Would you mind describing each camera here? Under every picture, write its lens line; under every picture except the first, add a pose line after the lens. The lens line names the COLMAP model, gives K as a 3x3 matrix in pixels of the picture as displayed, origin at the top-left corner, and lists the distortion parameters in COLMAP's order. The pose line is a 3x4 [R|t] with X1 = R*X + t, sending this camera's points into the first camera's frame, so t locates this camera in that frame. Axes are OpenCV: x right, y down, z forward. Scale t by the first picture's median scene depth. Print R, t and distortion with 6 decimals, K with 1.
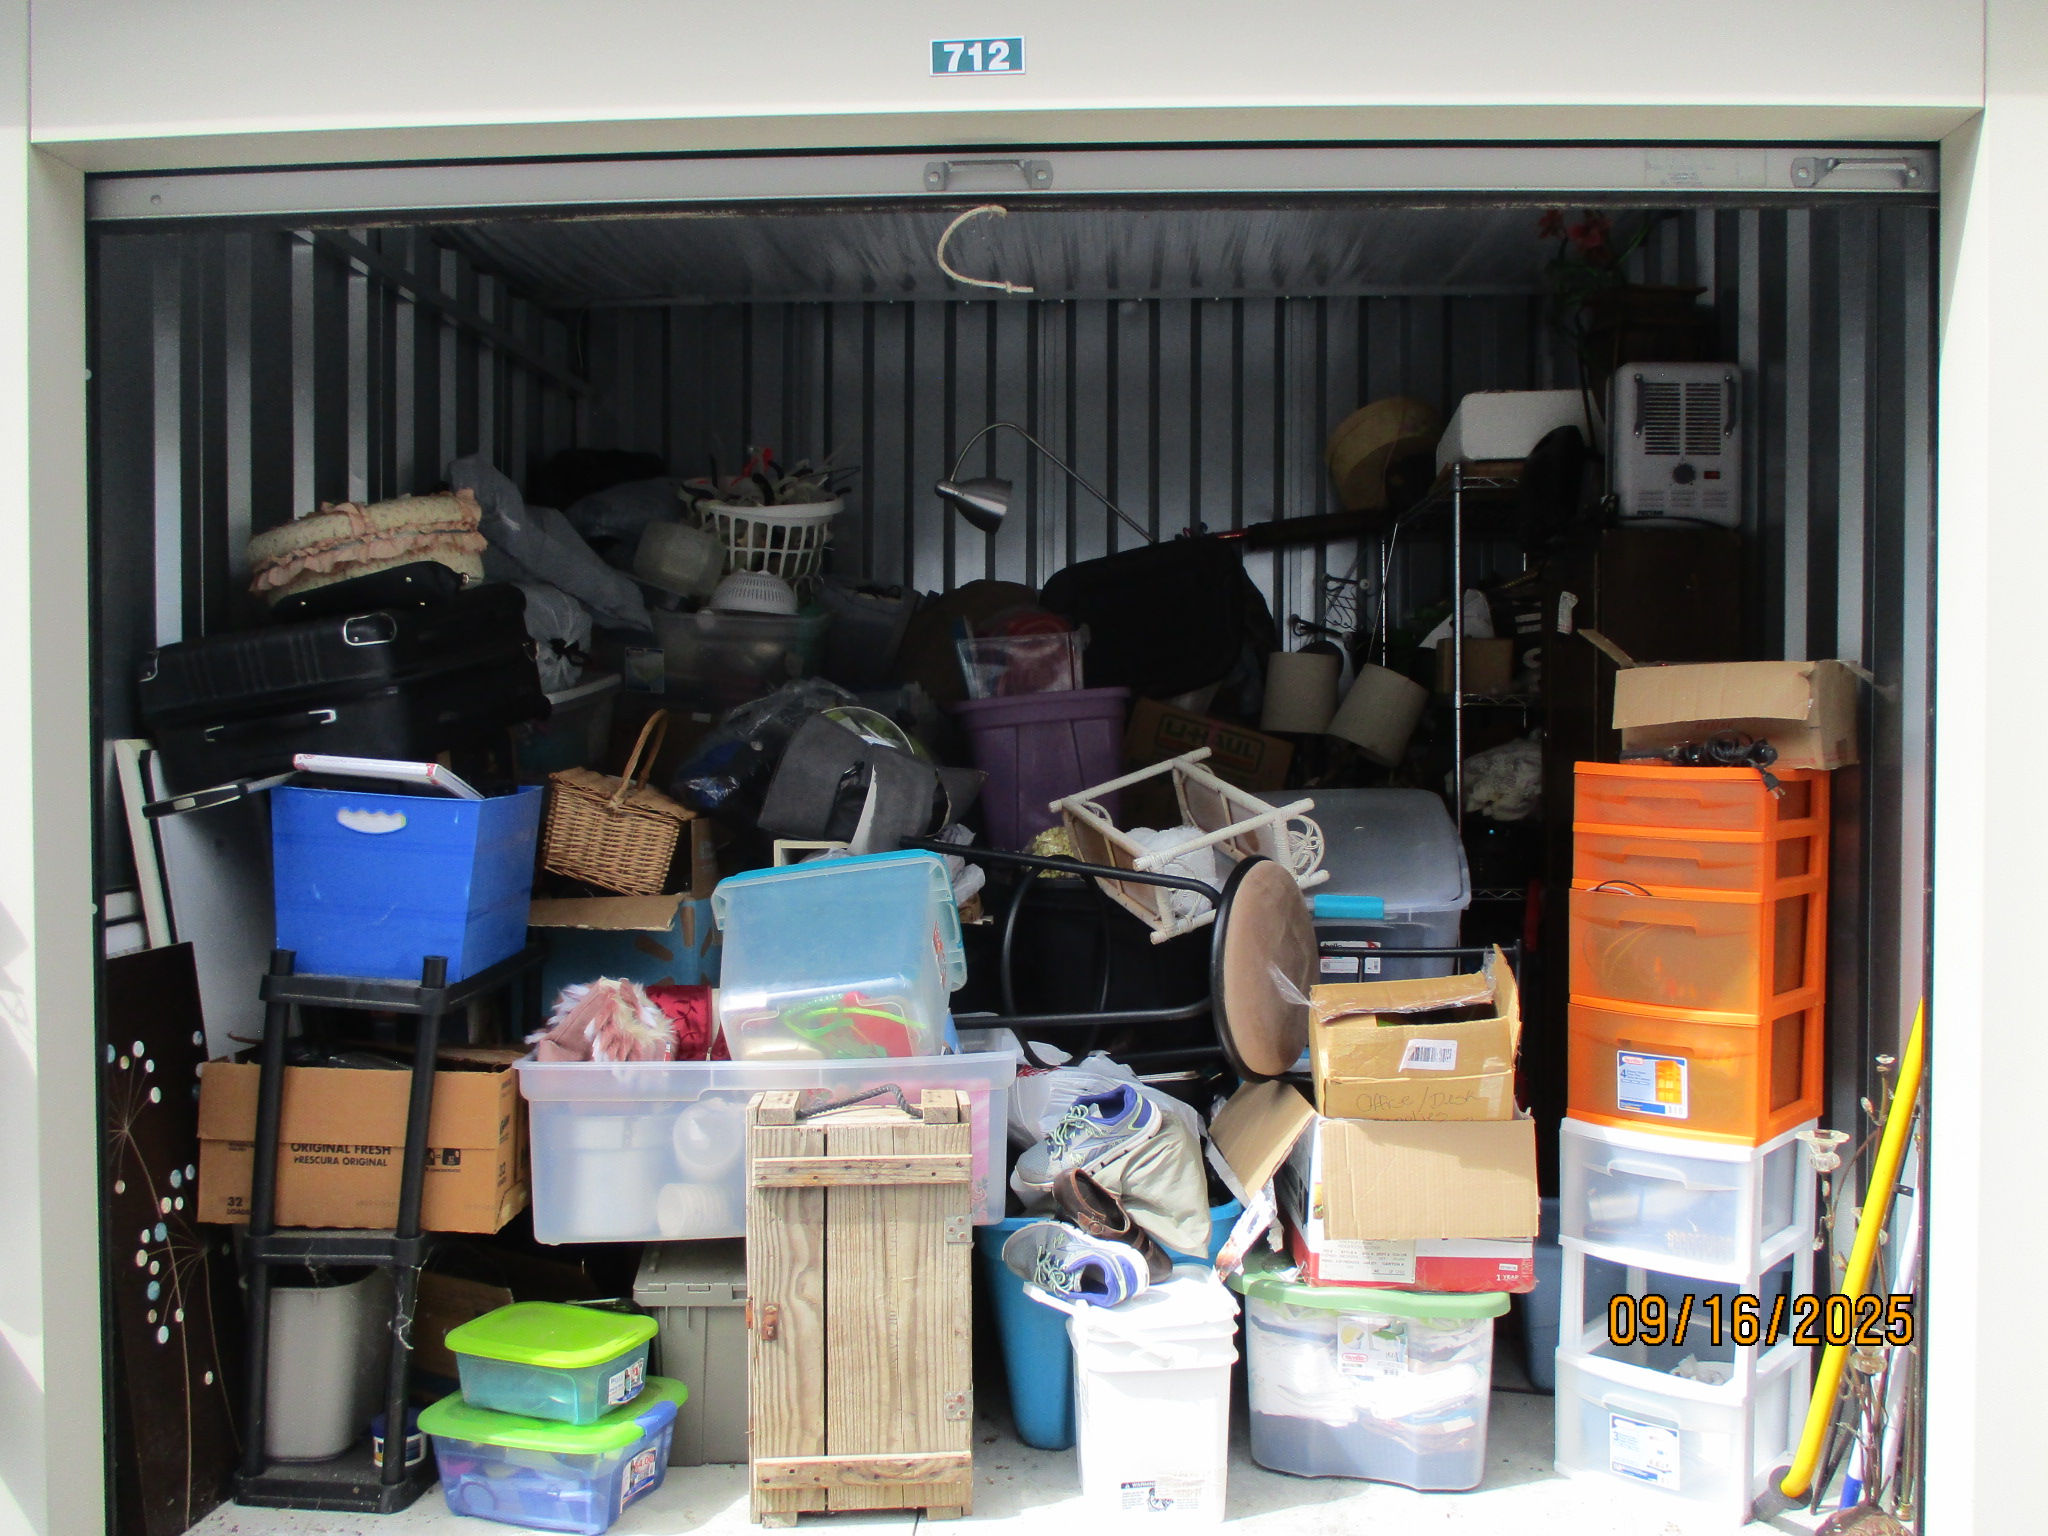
lens RADIAL K [[1657.8, 0, 980.5], [0, 1657.8, 732.7], [0, 0, 1]] dist [-0.156131, 0.090969]
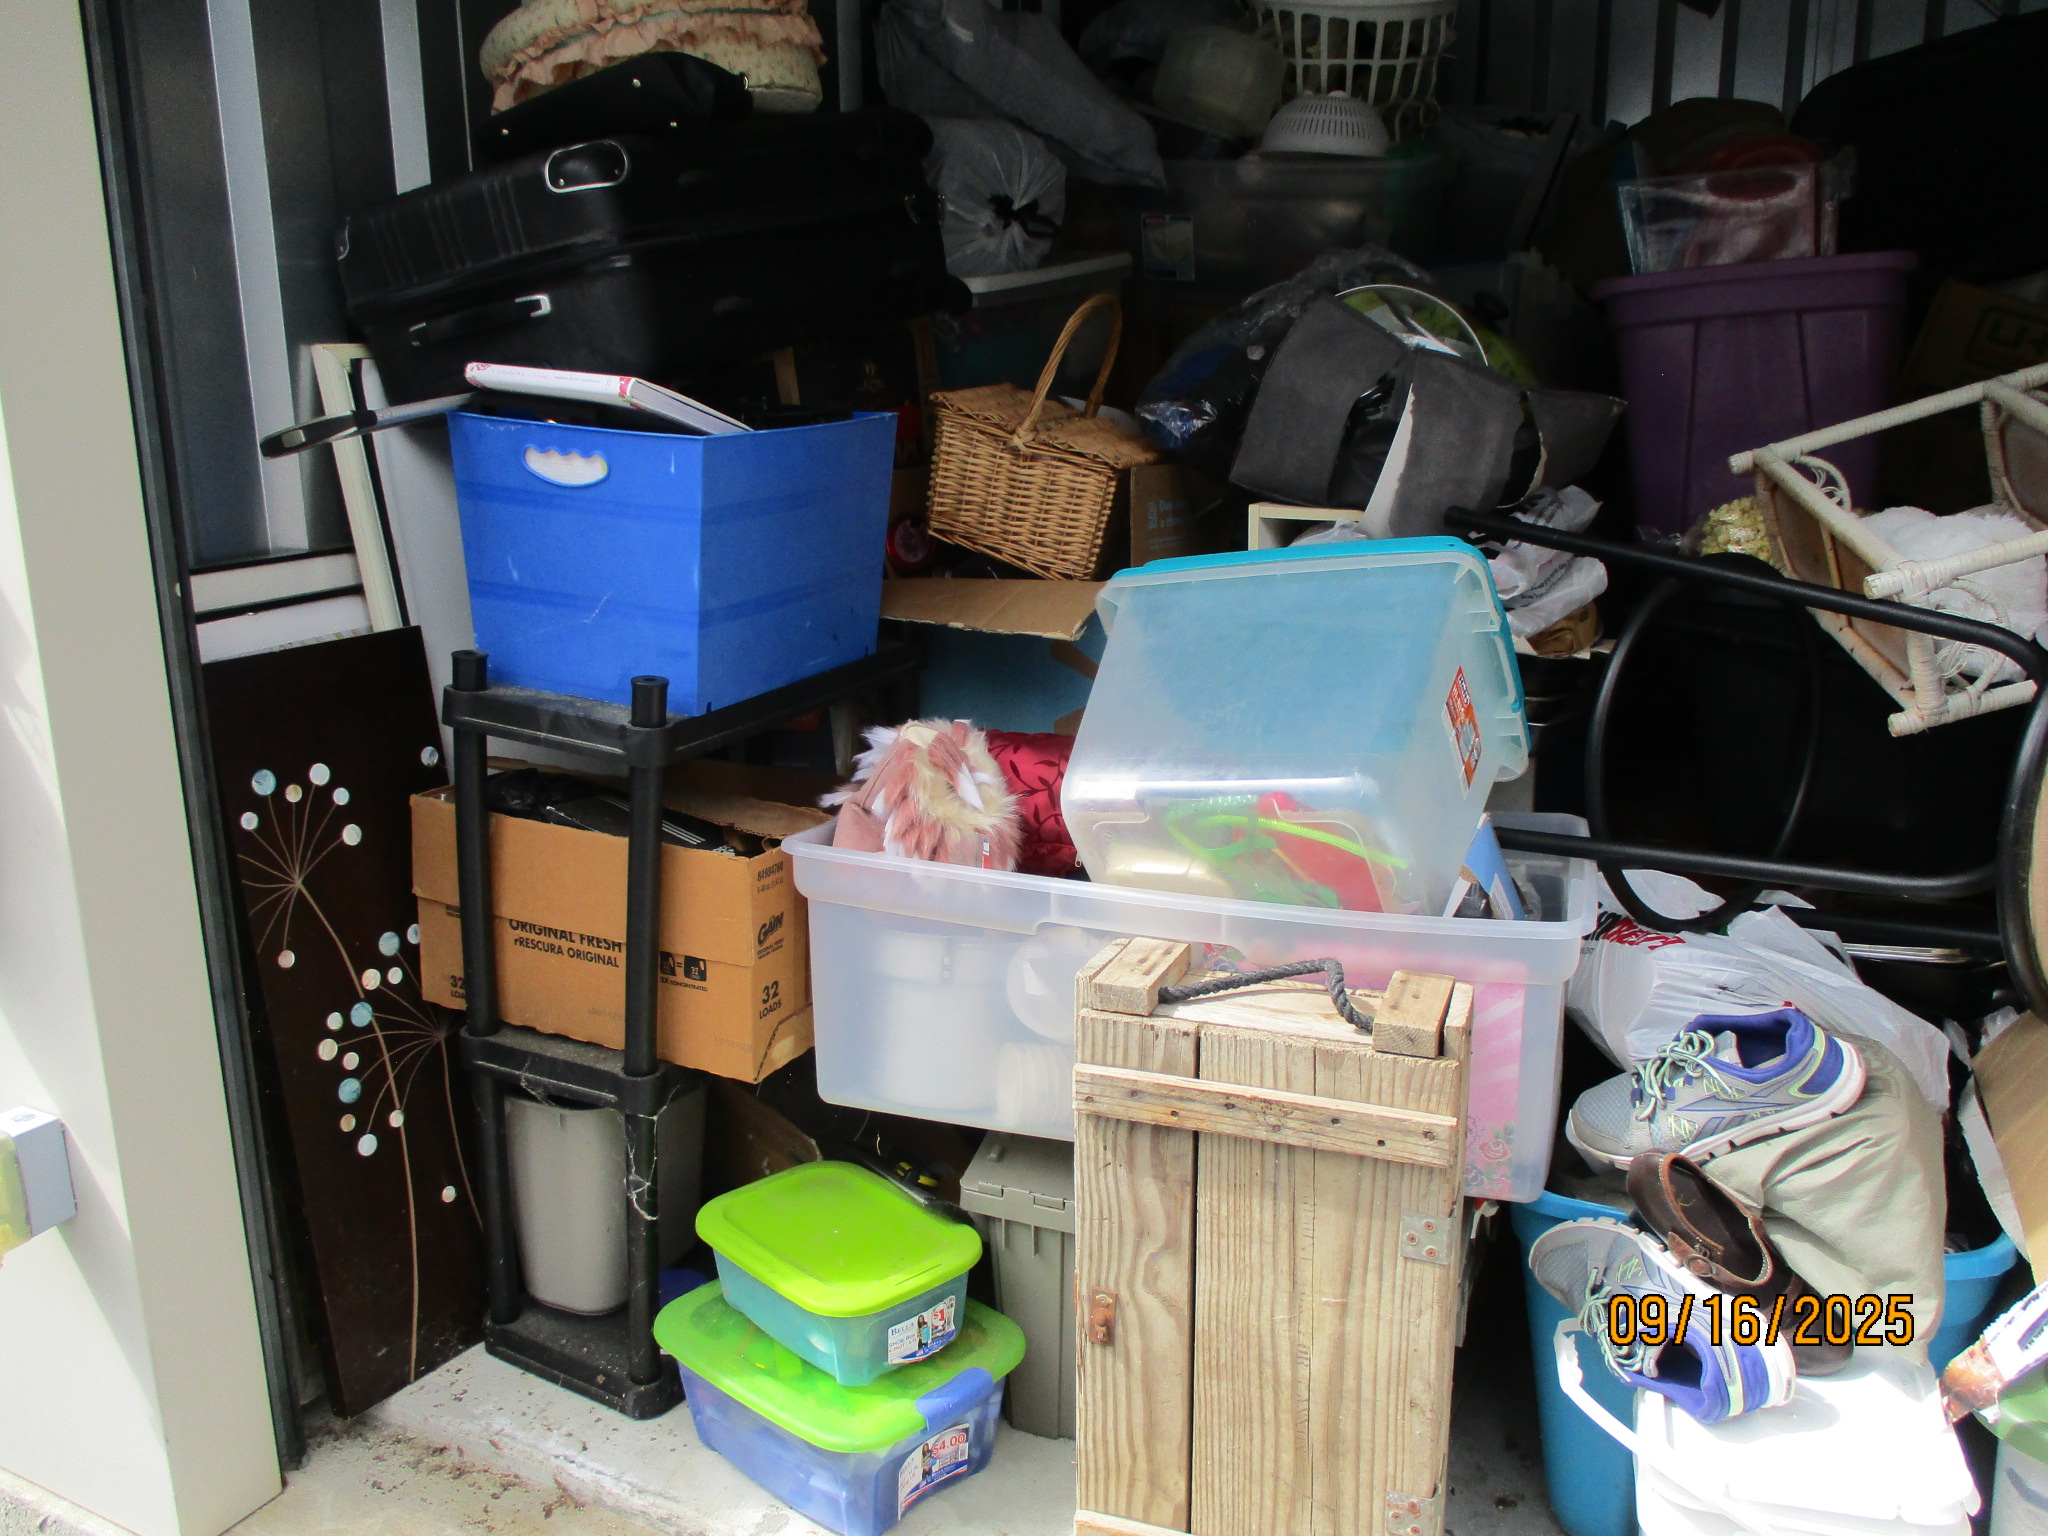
lens RADIAL K [[1637.1, 0, 1029.3], [0, 1637.1, 716.1], [0, 0, 1]] dist [-0.045099, 0.010768]
pose [[0.909647, 0.089515, -0.405622, 0.067357], [0.000807, 0.976121, 0.217226, 0.009818], [0.415381, -0.197926, 0.887854, 0.457515]]
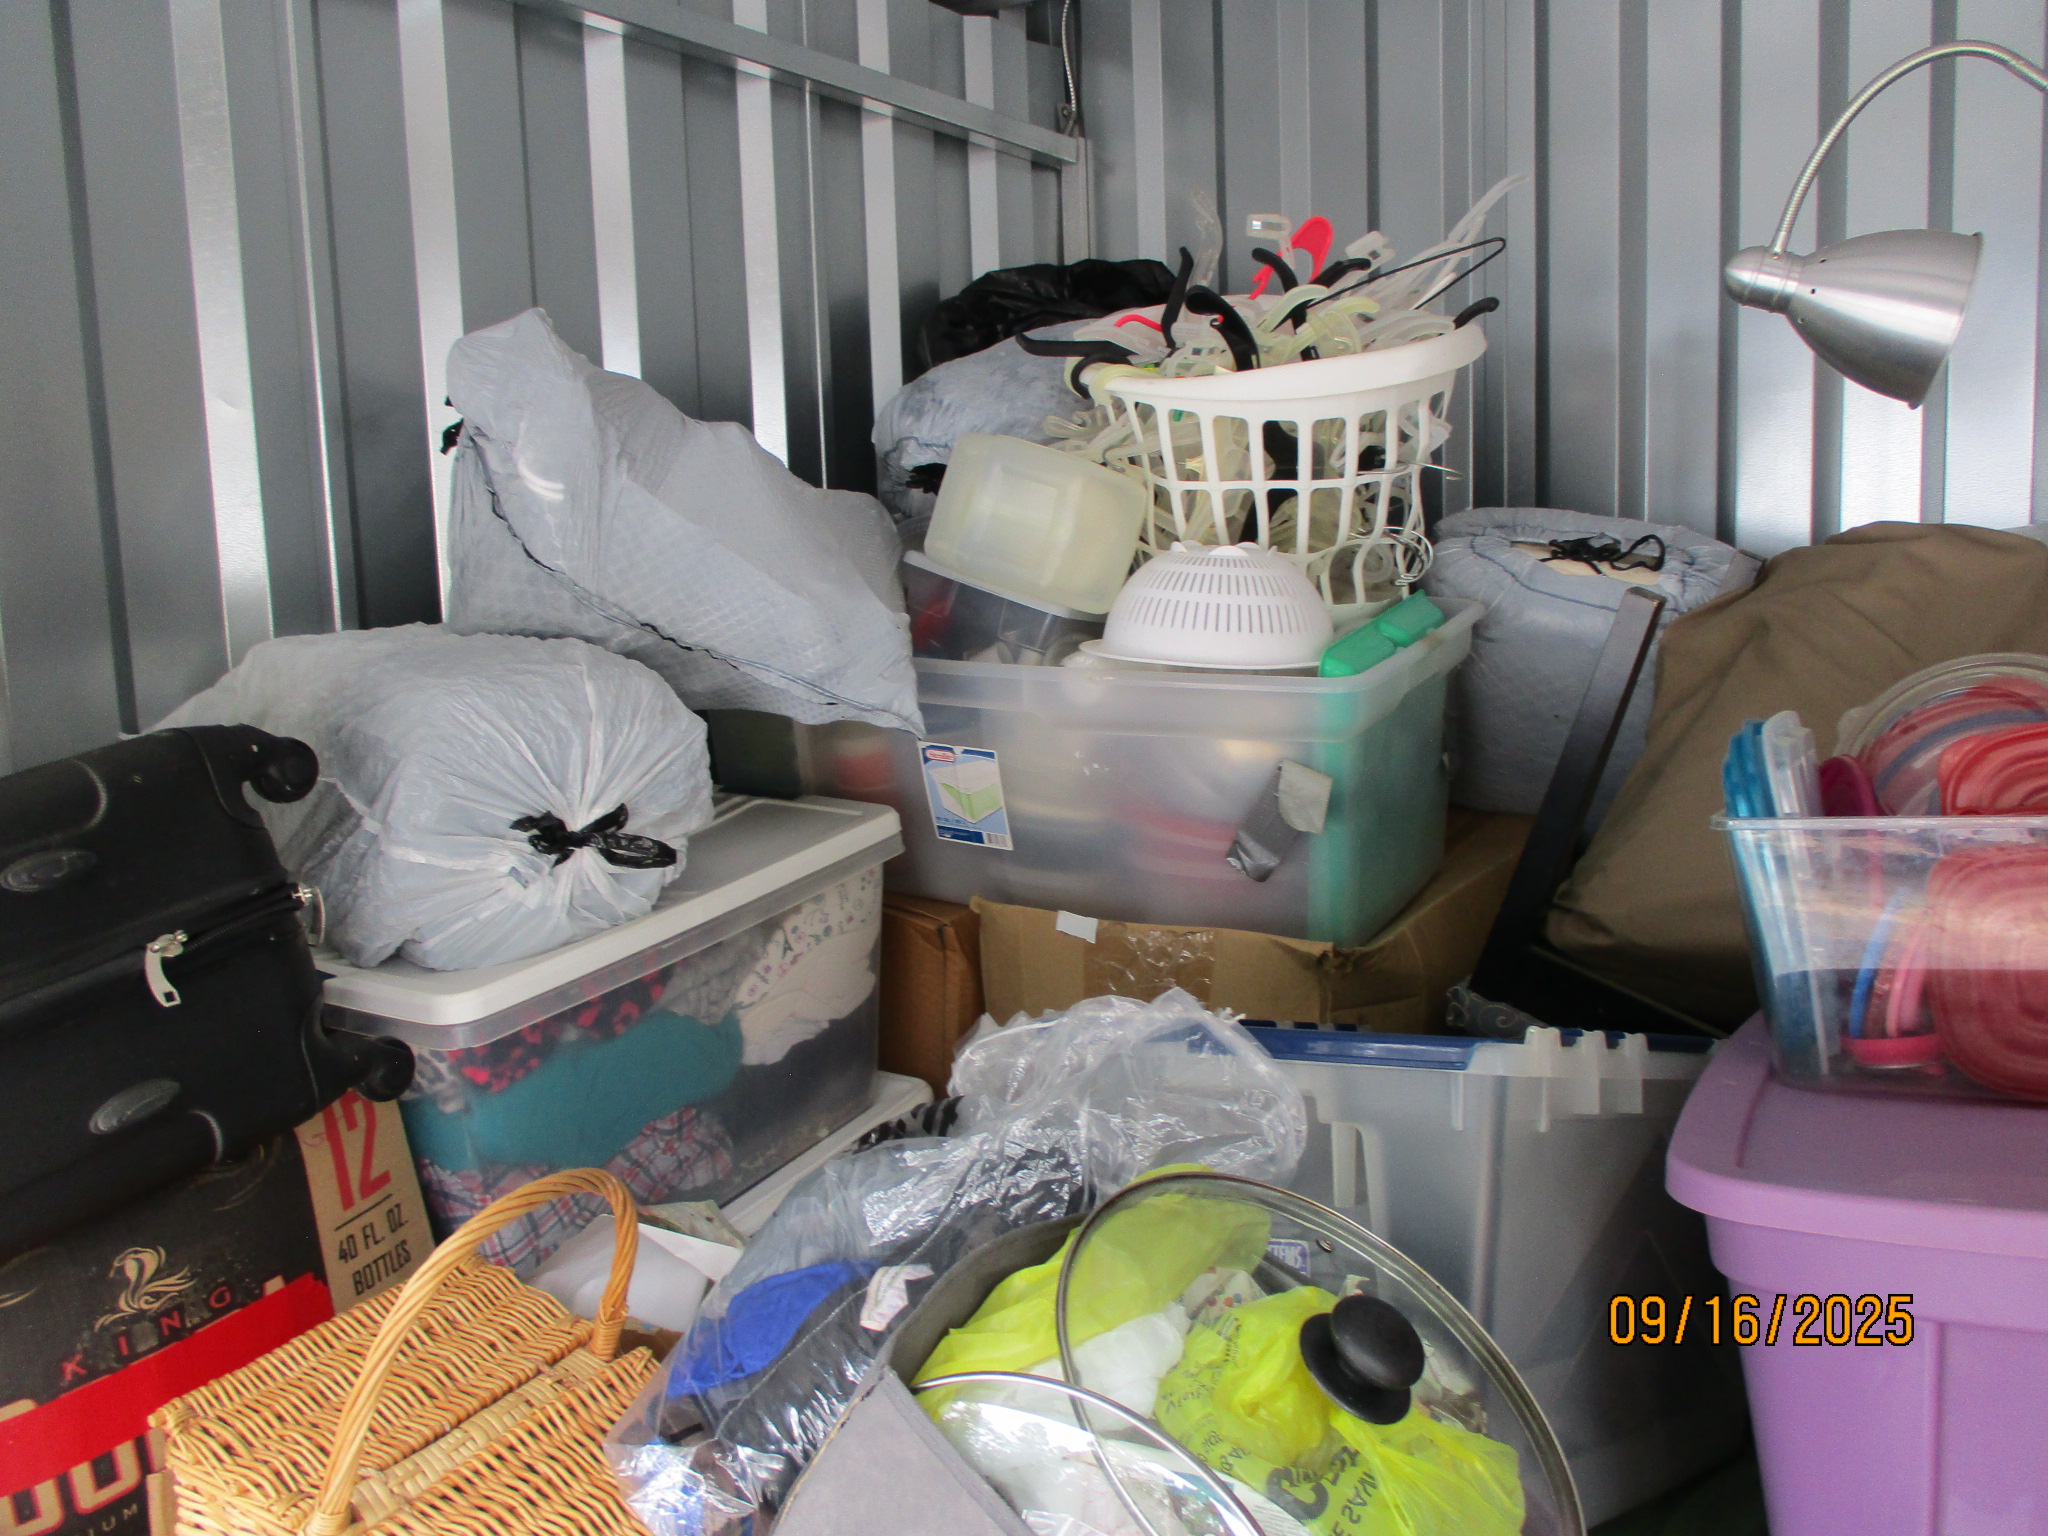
lens RADIAL K [[1686.5, 0, 1024.0], [0, 1686.5, 768.0], [0, 0, 1]] dist [-0.052341, 0.002272]
pose [[0.868070, 0.029753, -0.495549, 0.031046], [0.029671, 0.993308, 0.111616, -0.136214], [0.495554, -0.111594, 0.861379, 0.943593]]
